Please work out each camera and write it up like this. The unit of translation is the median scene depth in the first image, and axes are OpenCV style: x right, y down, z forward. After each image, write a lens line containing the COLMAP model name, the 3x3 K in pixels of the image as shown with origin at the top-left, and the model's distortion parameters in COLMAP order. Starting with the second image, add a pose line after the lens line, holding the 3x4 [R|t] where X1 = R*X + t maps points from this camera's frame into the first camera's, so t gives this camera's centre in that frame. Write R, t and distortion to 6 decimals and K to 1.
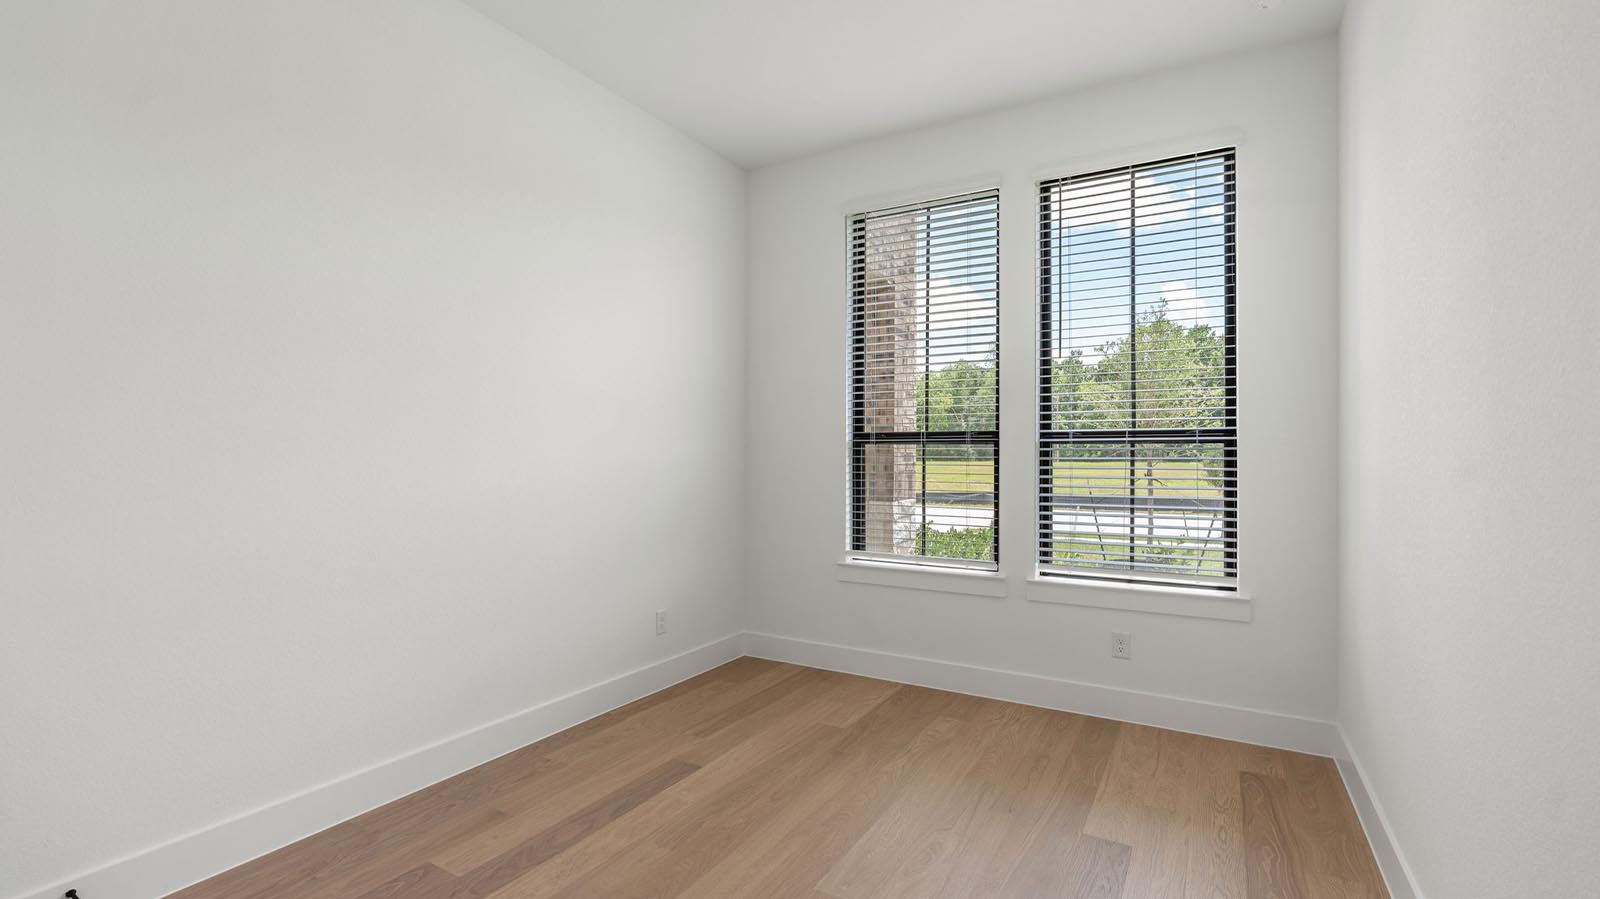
lens RADIAL K [[717.9, 0, 811.1], [0, 717.9, 450.9], [0, 0, 1]] dist [-0.008432, 0.000434]
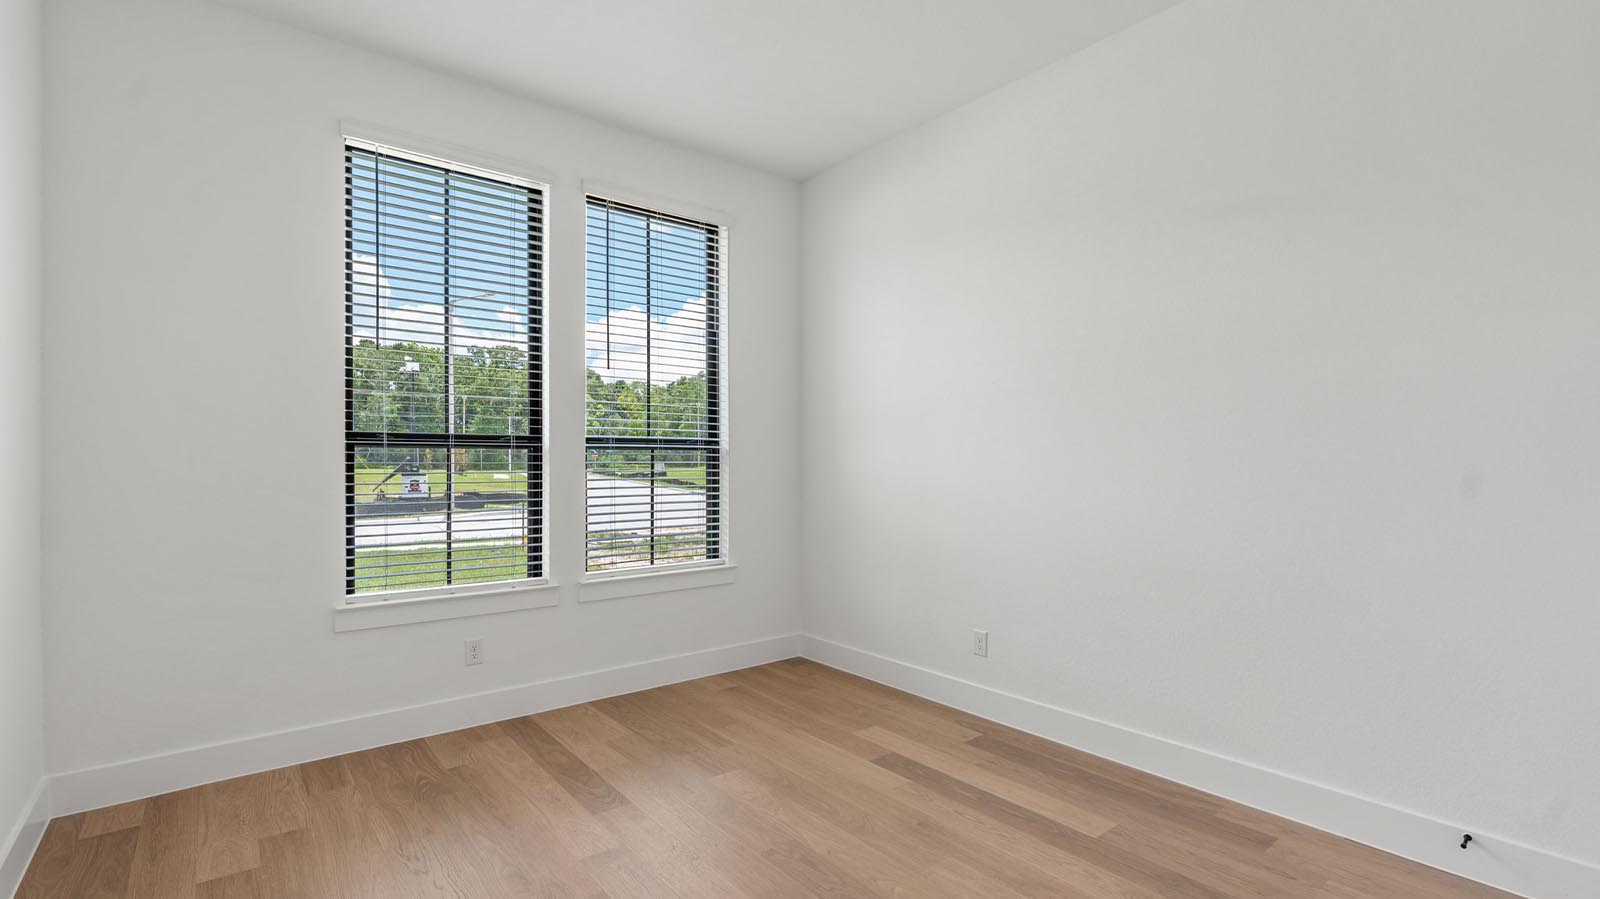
lens RADIAL K [[717.9, 0, 813.4], [0, 717.9, 456.9], [0, 0, 1]] dist [-0.008432, 0.000434]
pose [[0.361207, 0.001066, 0.932485, -0.378864], [-0.005749, 0.999983, 0.001084, -0.001499], [-0.932468, -0.005753, 0.361207, 0.232854]]
